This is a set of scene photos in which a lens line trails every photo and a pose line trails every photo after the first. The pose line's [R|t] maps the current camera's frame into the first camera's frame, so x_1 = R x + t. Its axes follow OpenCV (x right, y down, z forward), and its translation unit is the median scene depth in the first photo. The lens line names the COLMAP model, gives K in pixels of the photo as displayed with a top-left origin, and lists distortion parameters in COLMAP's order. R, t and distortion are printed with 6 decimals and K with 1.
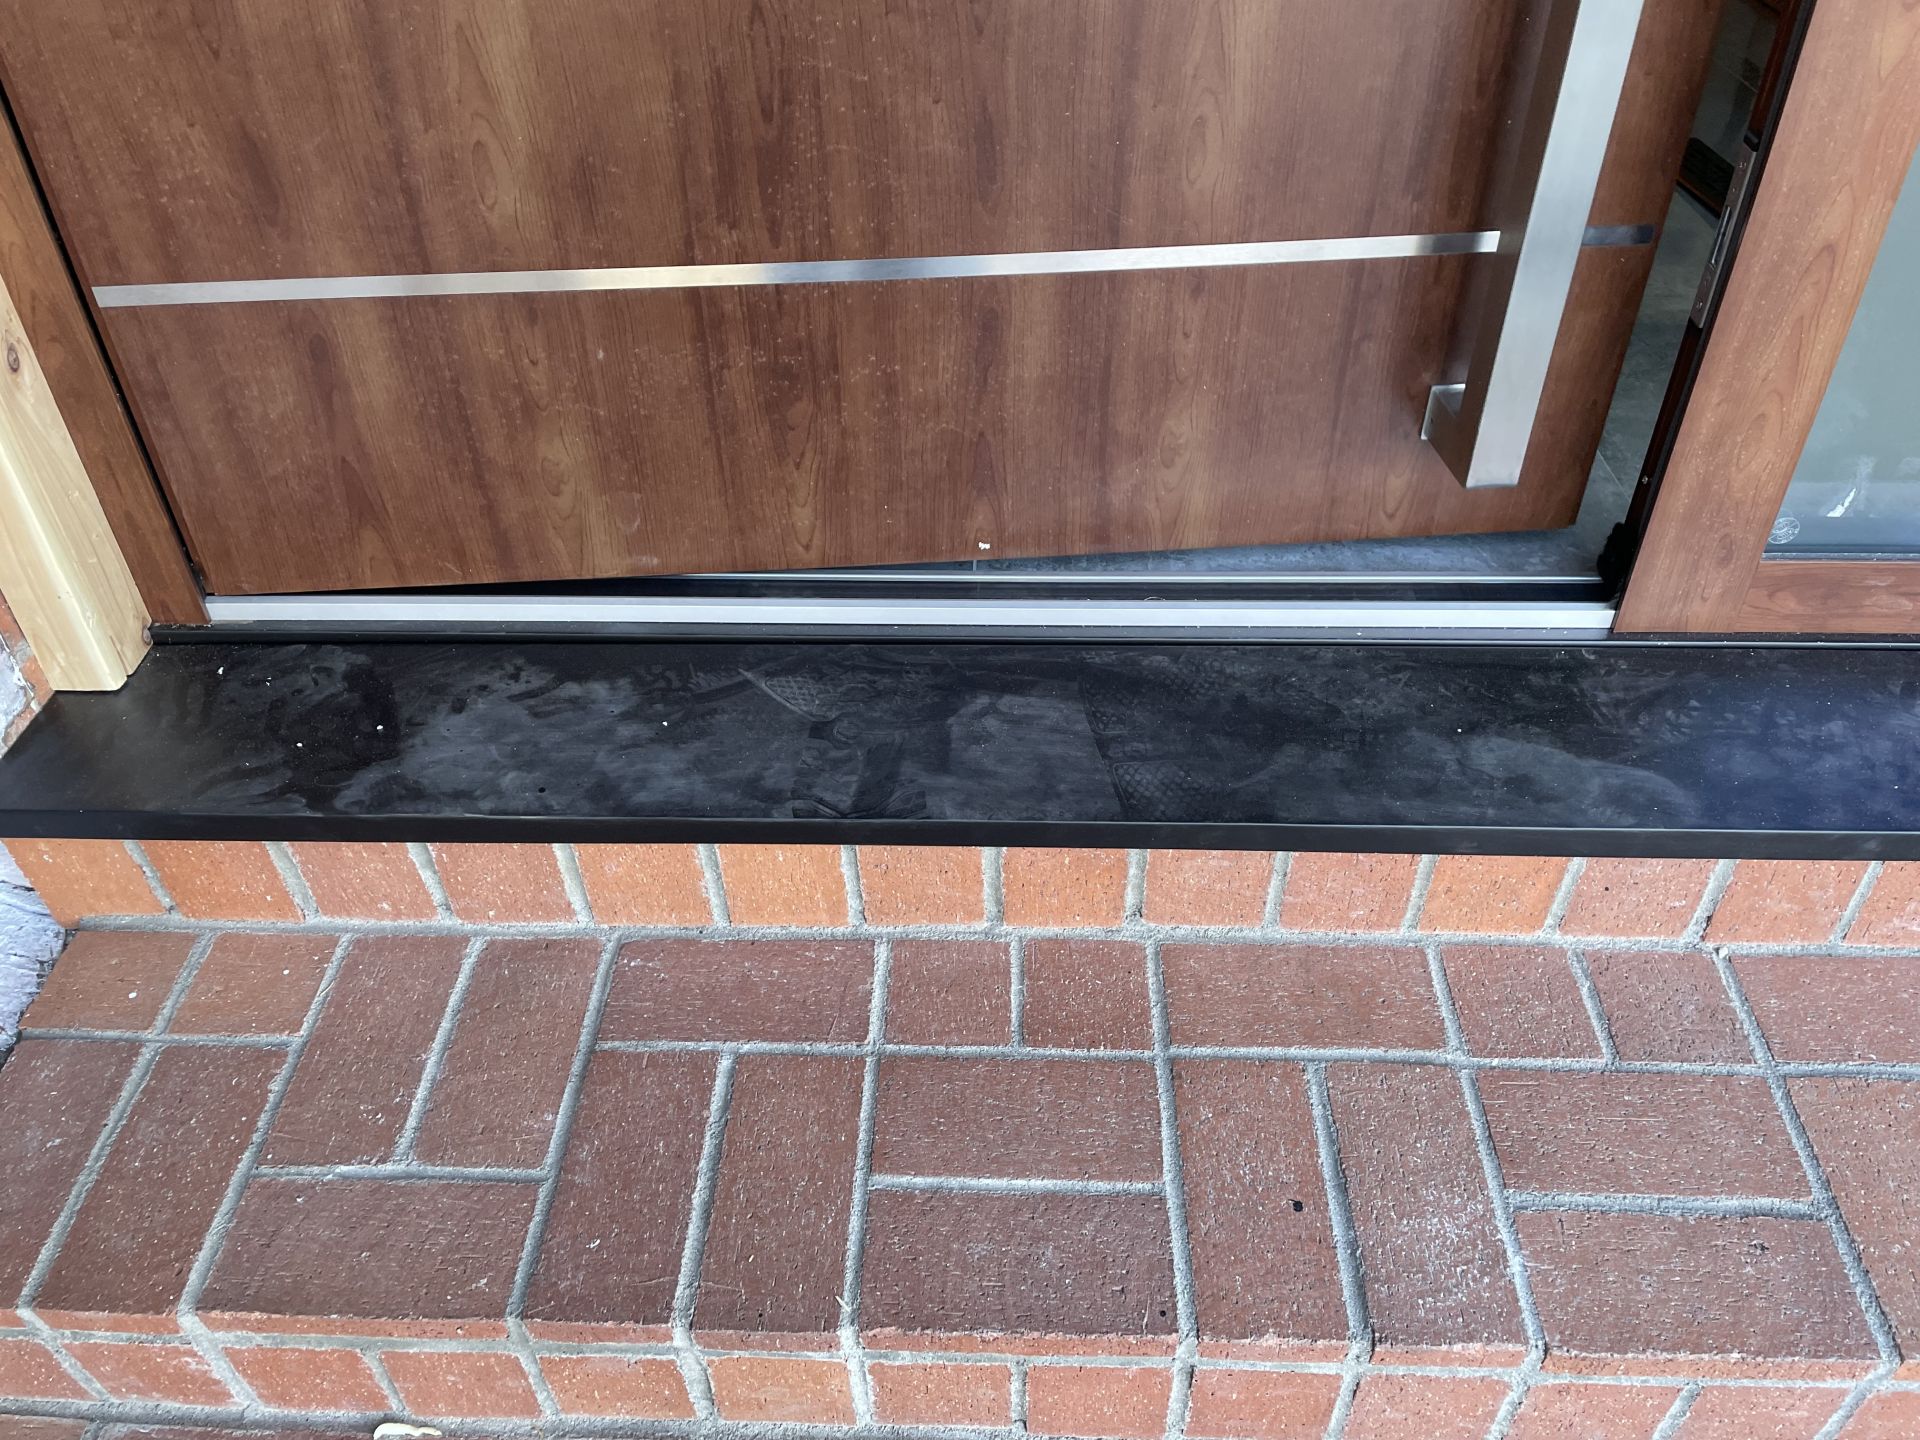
lens RADIAL K [[1451.0, 0, 960.0], [0, 1451.0, 720.0], [0, 0, 1]] dist [0.092077, -0.109043]
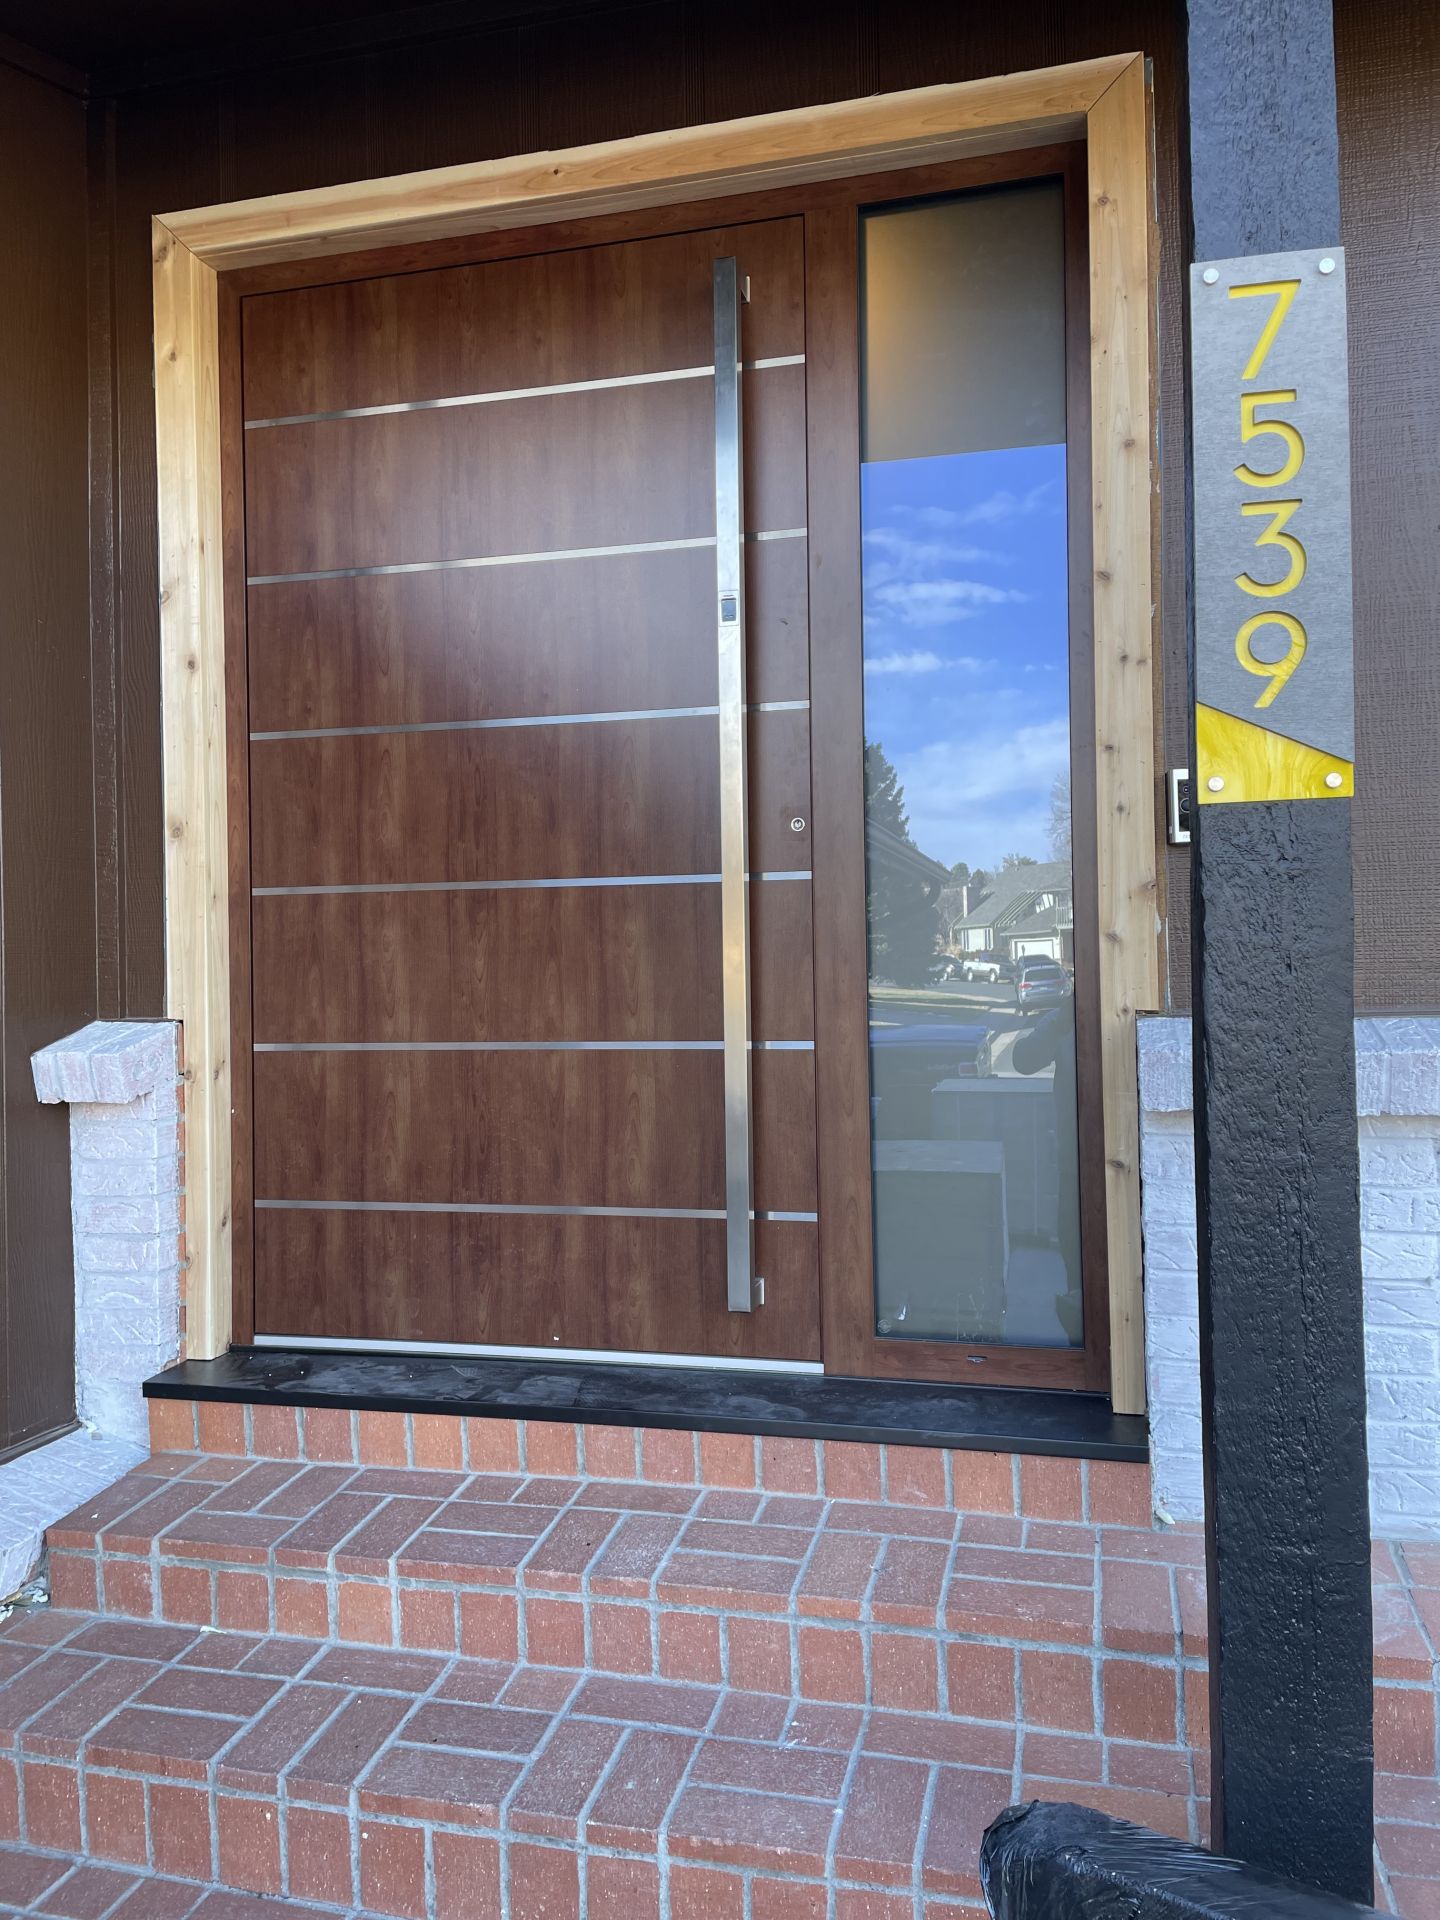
lens RADIAL K [[1451.0, 0, 720.0], [0, 1451.0, 960.0], [0, 0, 1]] dist [0.092077, -0.109043]
pose [[0.973912, -0.003174, -0.226904, 0.837236], [-0.141233, 0.774165, -0.617026, 0.885684], [0.177620, 0.632976, 0.753520, -1.145538]]
